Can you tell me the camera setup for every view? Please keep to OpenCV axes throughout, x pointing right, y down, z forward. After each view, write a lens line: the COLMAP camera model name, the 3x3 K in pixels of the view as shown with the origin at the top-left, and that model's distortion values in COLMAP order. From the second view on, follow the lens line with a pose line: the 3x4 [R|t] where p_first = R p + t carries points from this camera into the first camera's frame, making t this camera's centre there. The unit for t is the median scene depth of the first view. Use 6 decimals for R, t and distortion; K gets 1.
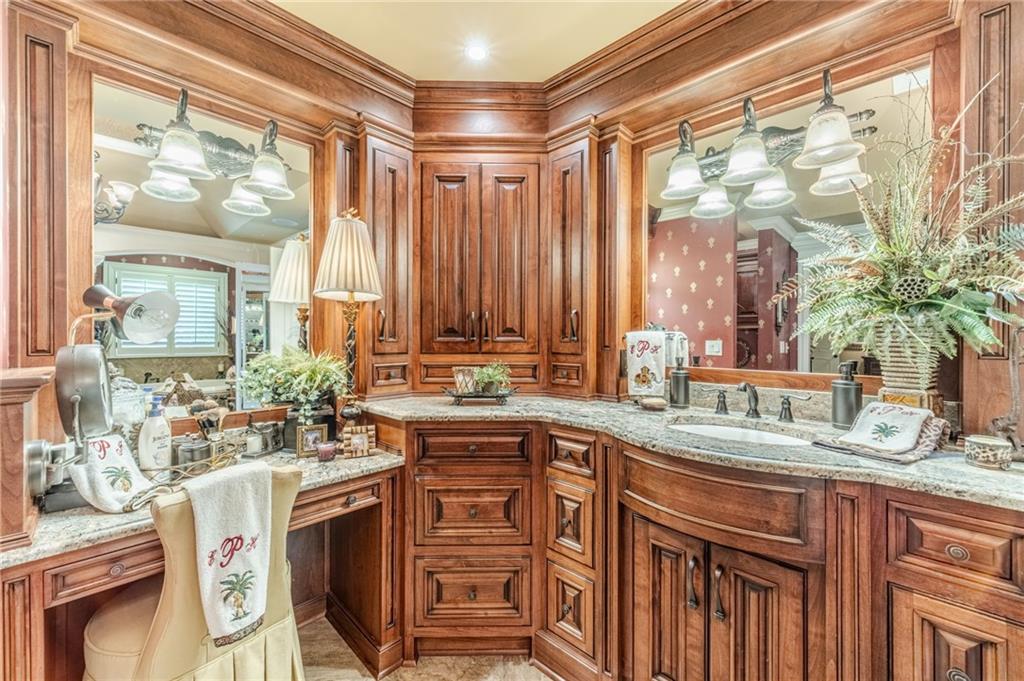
lens RADIAL K [[404.6, 0, 510.7], [0, 404.6, 339.3], [0, 0, 1]] dist [-0.002089, -0.000227]
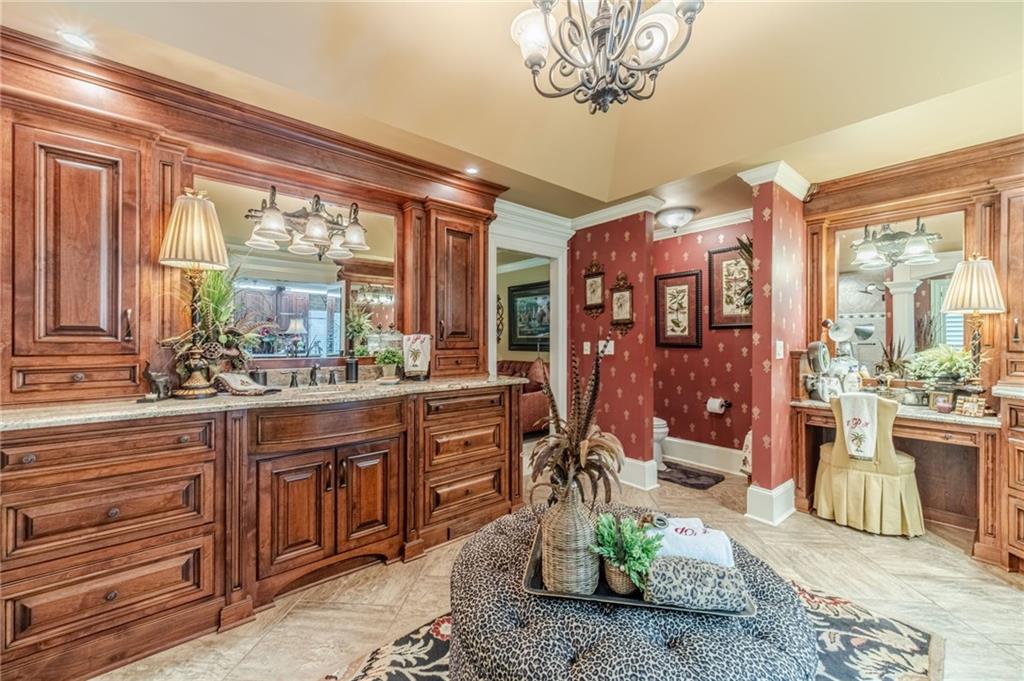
lens RADIAL K [[404.6, 0, 508.6], [0, 404.6, 338.2], [0, 0, 1]] dist [-0.002089, -0.000227]
pose [[-0.116722, 0.001093, -0.993164, 1.445733], [-0.000271, 0.999999, 0.001132, -0.010785], [0.993165, 0.000402, -0.116722, -0.605247]]
